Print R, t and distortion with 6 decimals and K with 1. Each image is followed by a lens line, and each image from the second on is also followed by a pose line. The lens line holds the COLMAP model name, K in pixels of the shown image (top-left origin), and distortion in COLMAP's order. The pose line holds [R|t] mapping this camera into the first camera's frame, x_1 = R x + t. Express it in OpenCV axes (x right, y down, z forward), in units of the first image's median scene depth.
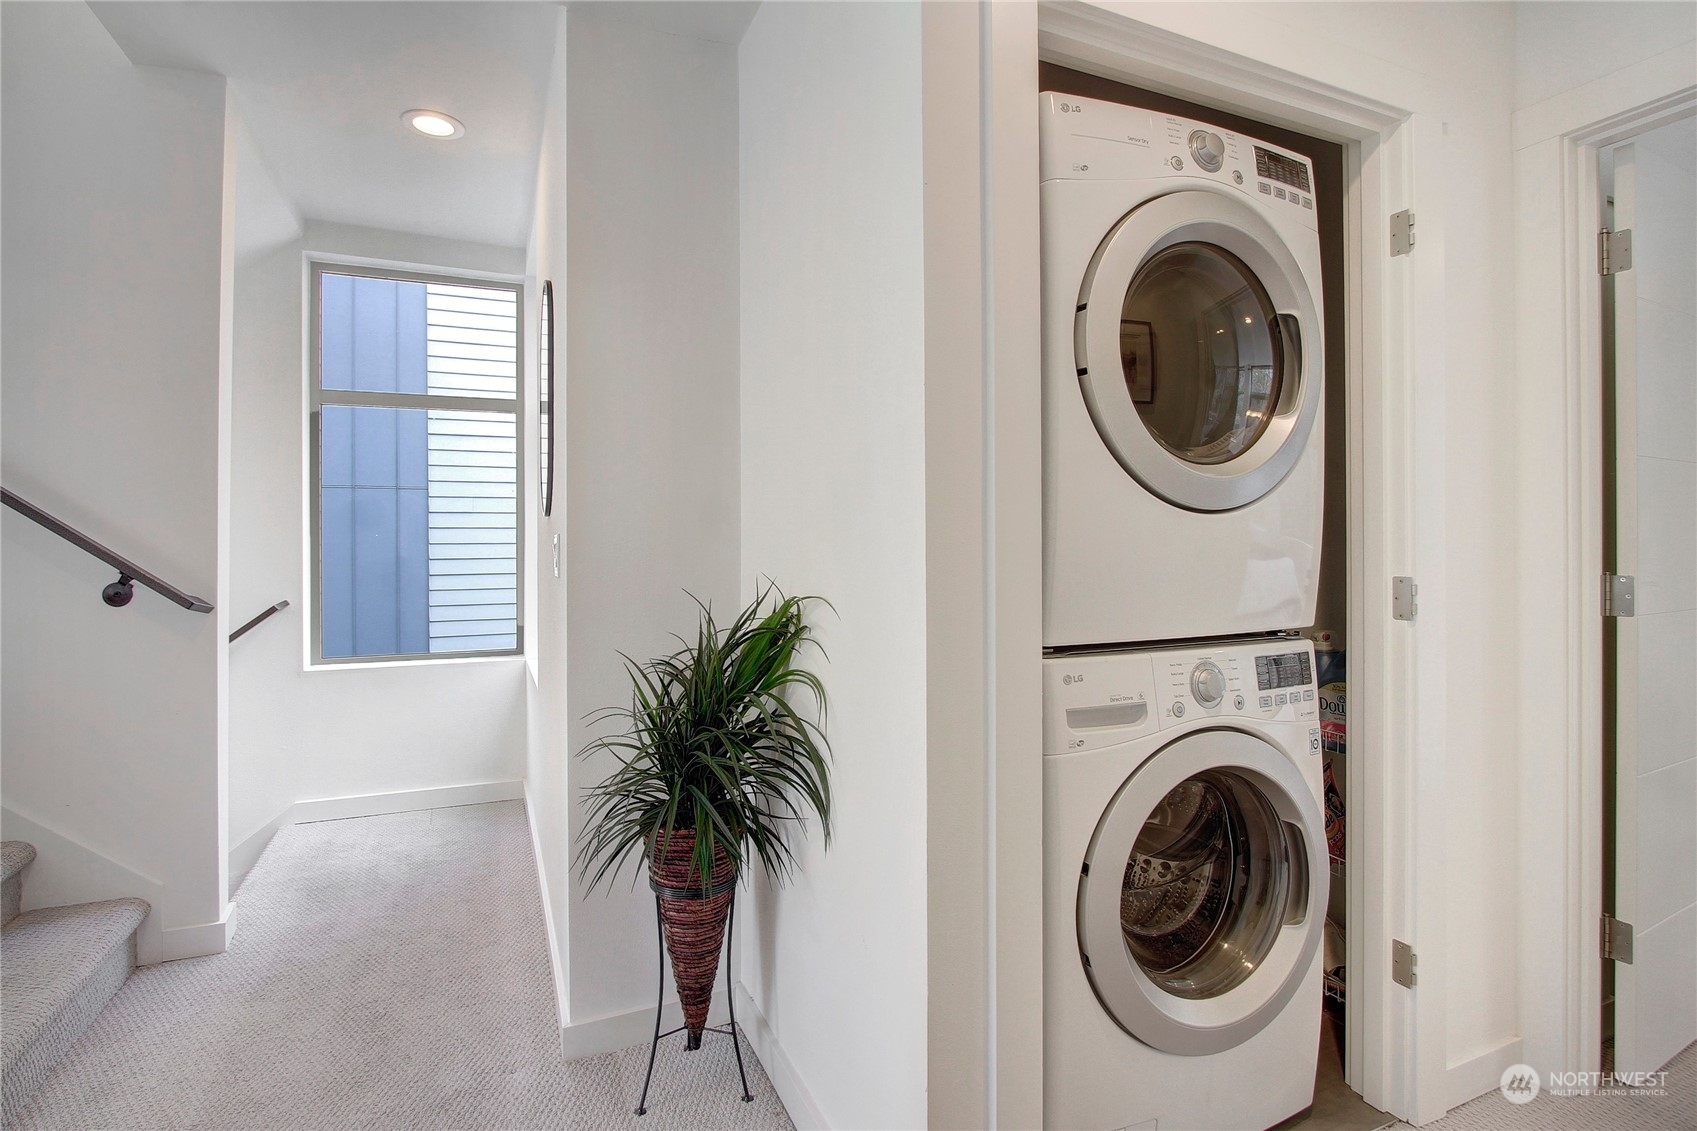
lens RADIAL K [[796.9, 0, 841.6], [0, 796.9, 566.6], [0, 0, 1]] dist [-0.015961, 0.001440]
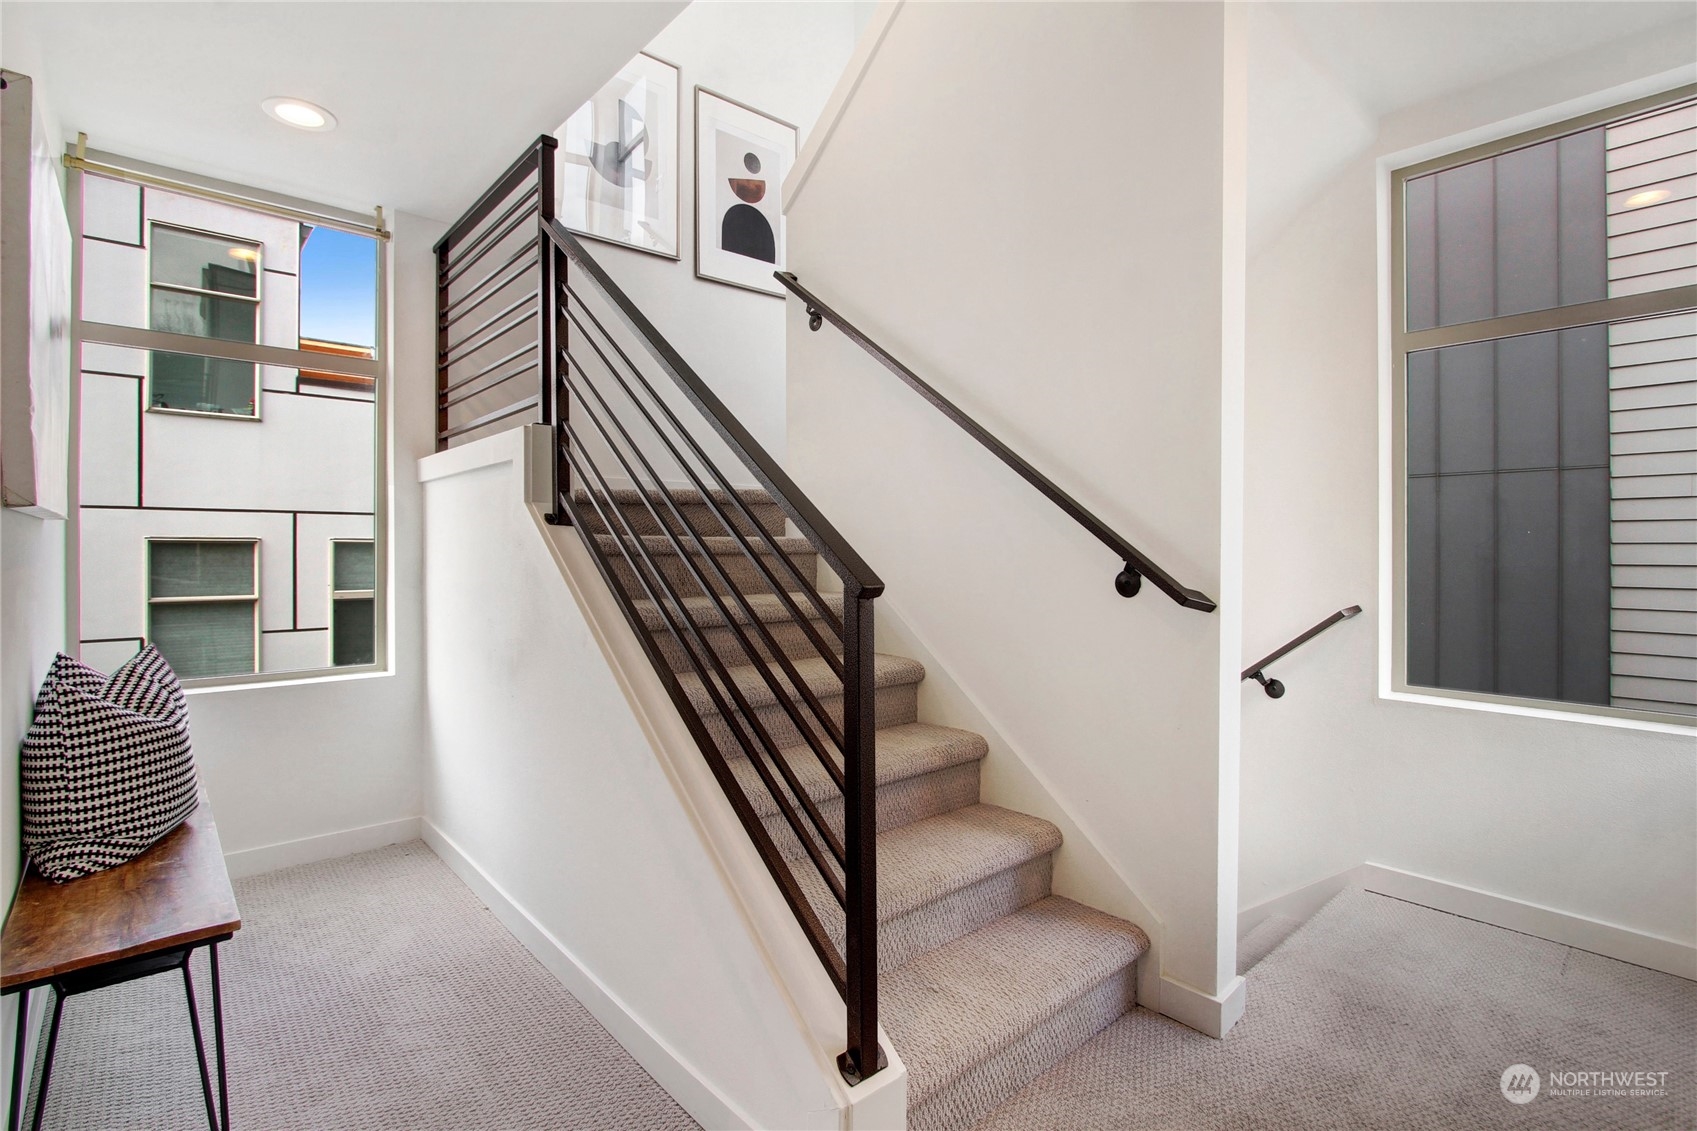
lens RADIAL K [[796.9, 0, 841.6], [0, 796.9, 566.6], [0, 0, 1]] dist [-0.015961, 0.001440]
pose [[0.292307, 0.004752, -0.956313, -0.101449], [-0.019912, 0.999801, -0.001118, 0.015493], [0.956117, 0.019369, 0.292343, 0.293938]]
